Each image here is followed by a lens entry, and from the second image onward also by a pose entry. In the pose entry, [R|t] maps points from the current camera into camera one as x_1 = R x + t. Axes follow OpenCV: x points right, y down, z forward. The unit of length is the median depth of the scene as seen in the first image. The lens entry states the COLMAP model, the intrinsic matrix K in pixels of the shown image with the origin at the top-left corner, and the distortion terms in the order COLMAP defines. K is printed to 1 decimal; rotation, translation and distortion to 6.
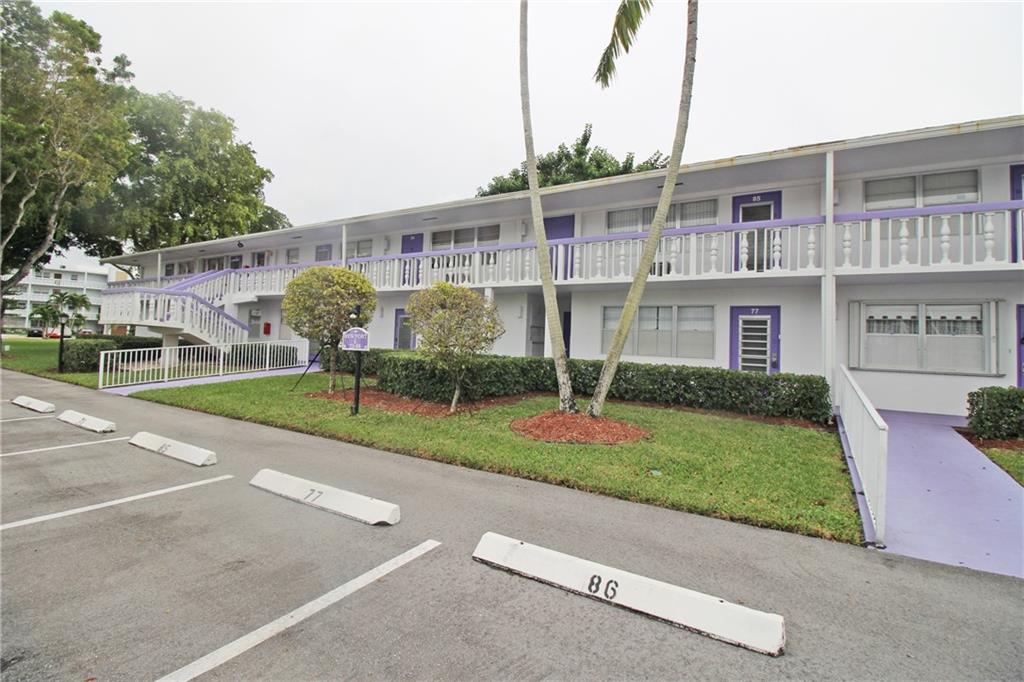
lens RADIAL K [[477.0, 0, 511.5], [0, 477.0, 315.5], [0, 0, 1]] dist [-0.017728, -0.004547]
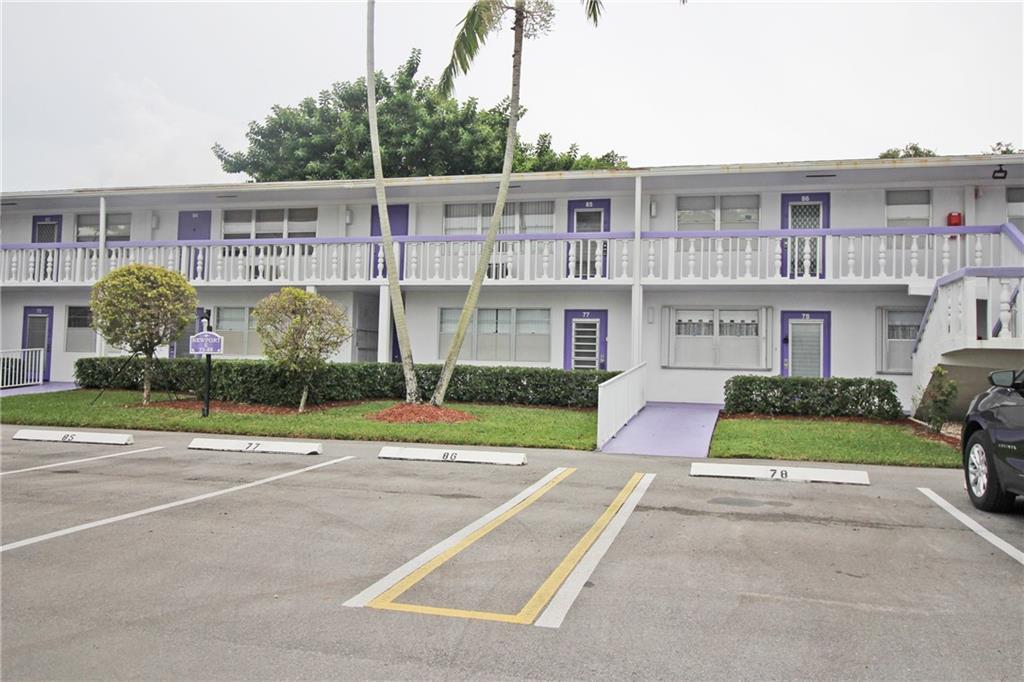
lens RADIAL K [[841.3, 0, 512.0], [0, 841.3, 341.0], [0, 0, 1]] dist [-0.001045, -0.000622]
pose [[0.959075, -0.007136, 0.283062, -0.163791], [-0.003324, 0.999330, 0.036458, -0.018195], [-0.283132, -0.035907, 0.958408, -0.725528]]
